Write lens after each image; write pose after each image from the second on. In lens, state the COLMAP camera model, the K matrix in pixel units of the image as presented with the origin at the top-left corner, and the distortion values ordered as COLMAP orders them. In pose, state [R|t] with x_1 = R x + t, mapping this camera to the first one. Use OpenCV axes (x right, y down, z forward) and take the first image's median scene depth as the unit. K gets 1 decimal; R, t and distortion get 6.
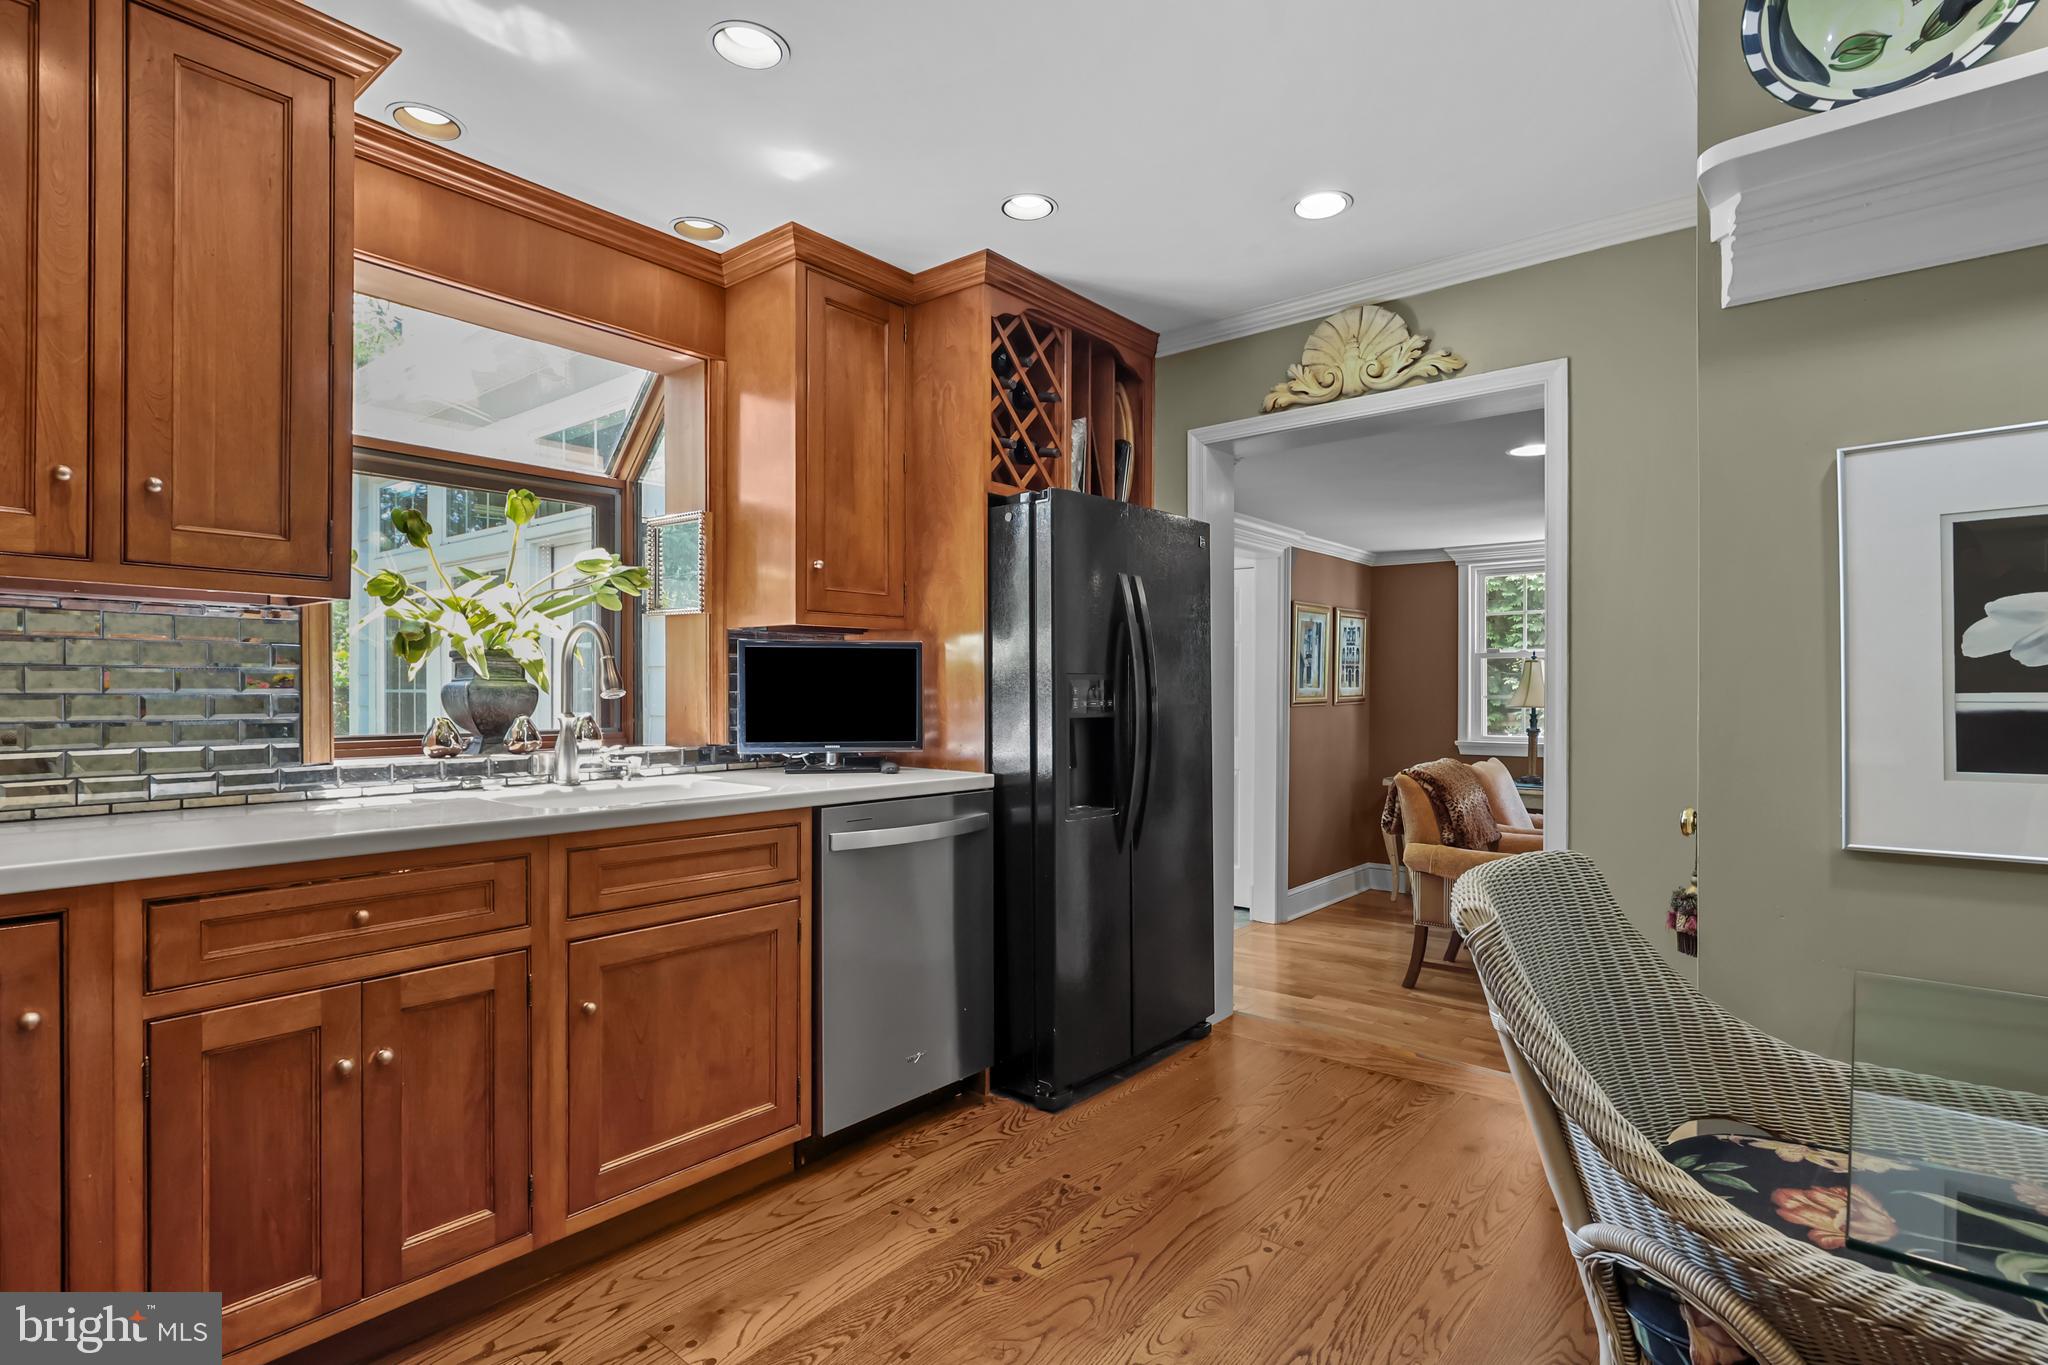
lens RADIAL K [[1017.6, 0, 1024.0], [0, 1017.6, 682.5], [0, 0, 1]] dist [-0.001139, -0.000933]
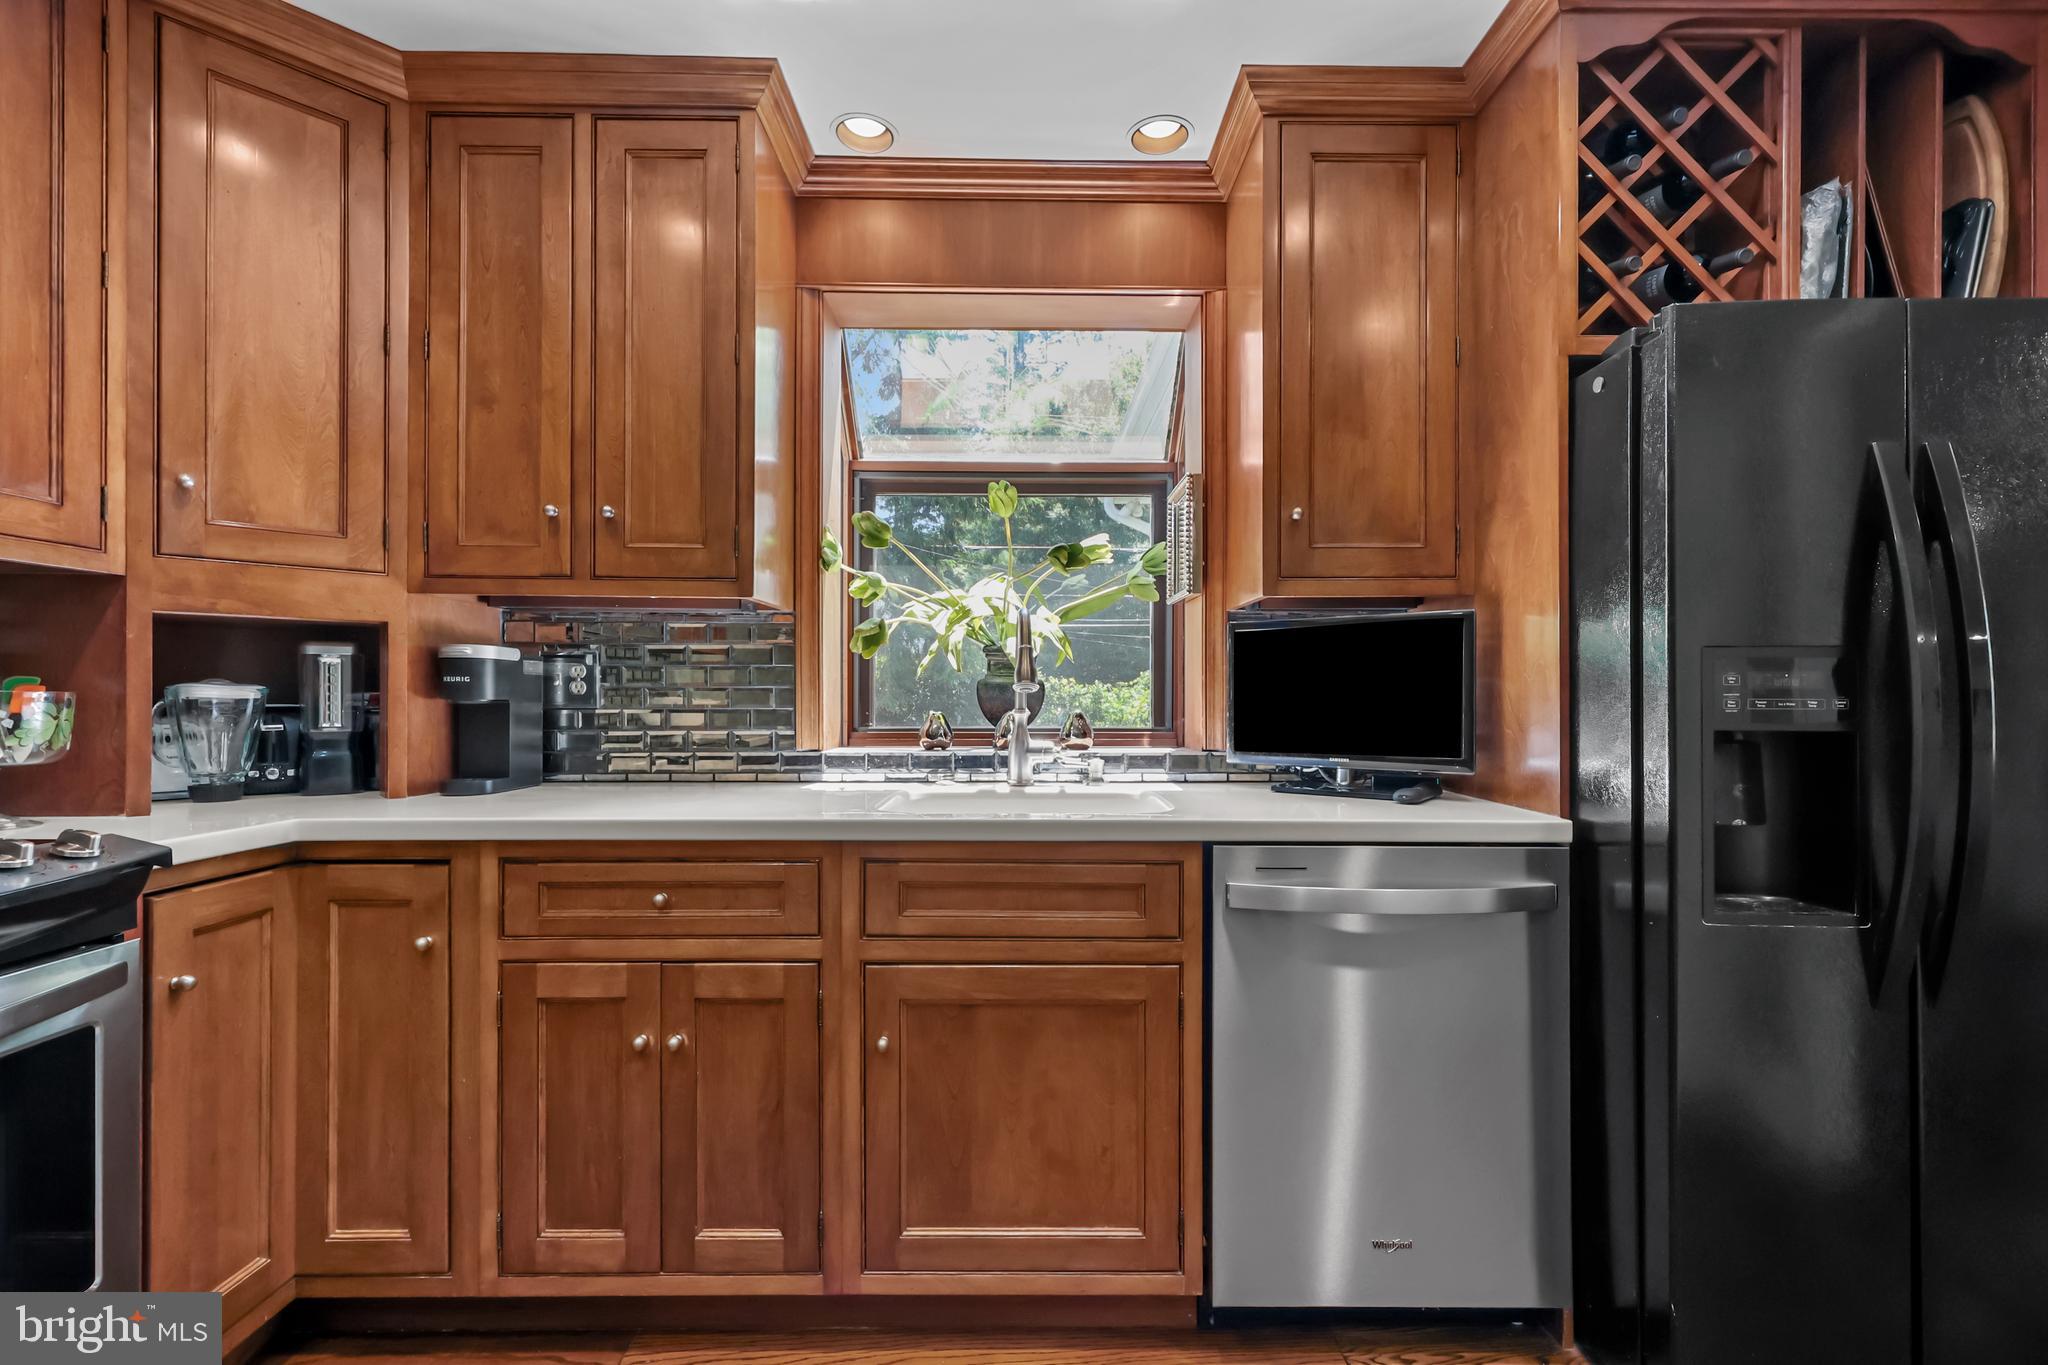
lens RADIAL K [[895.3, 0, 1031.5], [0, 895.3, 691.8], [0, 0, 1]] dist [0.000772, 0.000320]
pose [[0.647290, -0.003177, -0.762237, 0.199504], [0.004074, 0.999991, -0.000709, 0.015965], [0.762233, -0.002647, 0.647298, 0.497249]]
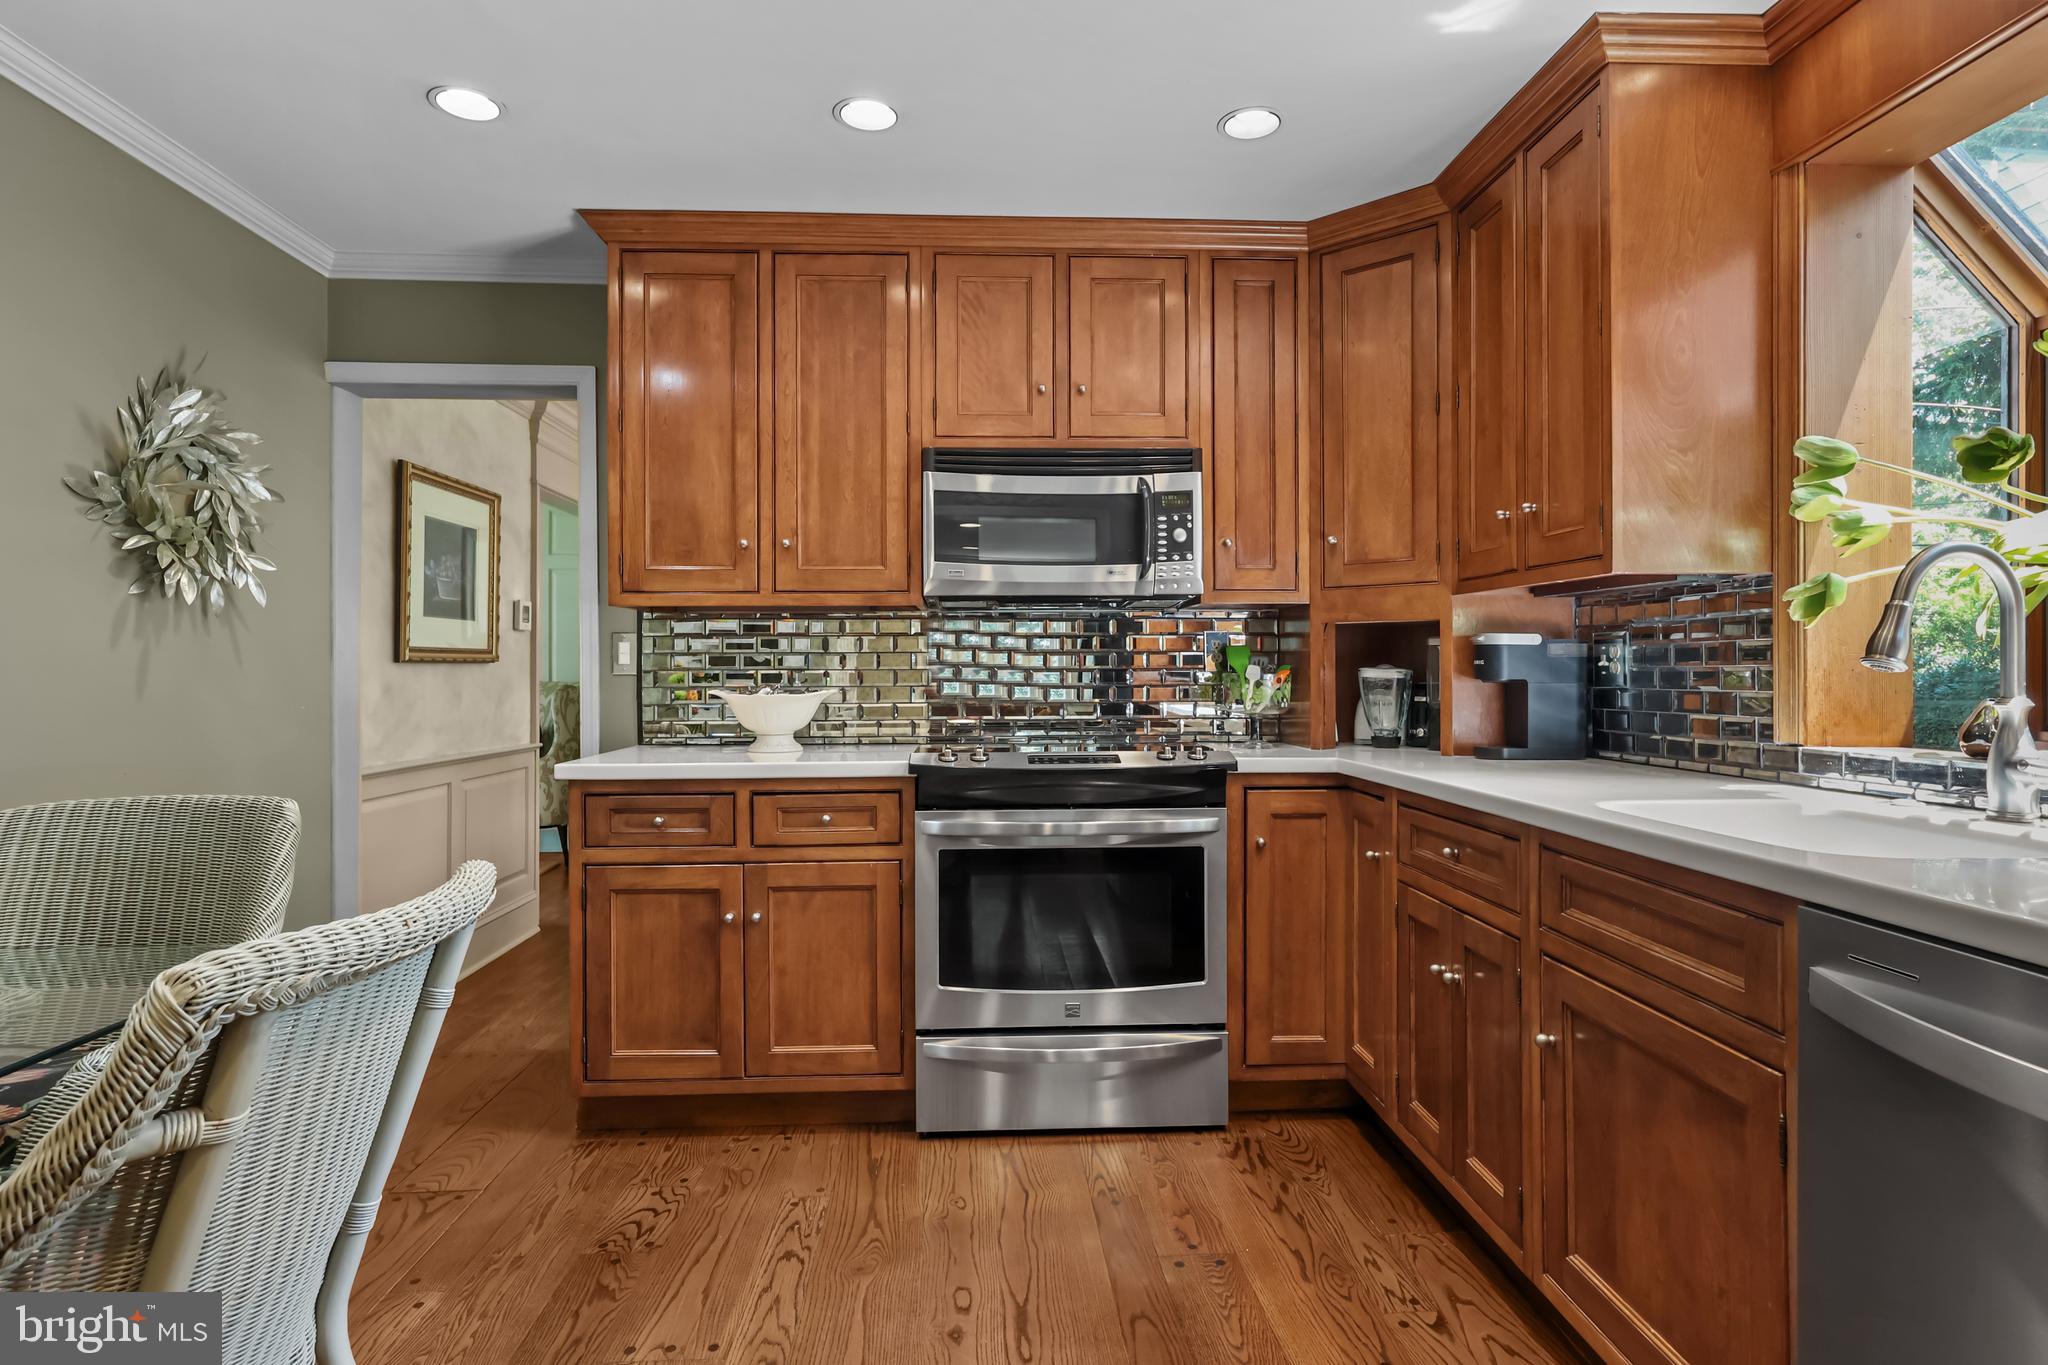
lens RADIAL K [[1084.8, 0, 1027.7], [0, 1084.8, 656.3], [0, 0, 1]] dist [-0.000685, 0.000265]
pose [[-0.734442, -0.010588, -0.678589, 0.407588], [0.005463, 0.999754, -0.021511, 0.017872], [0.678650, -0.019506, -0.734203, 1.133204]]
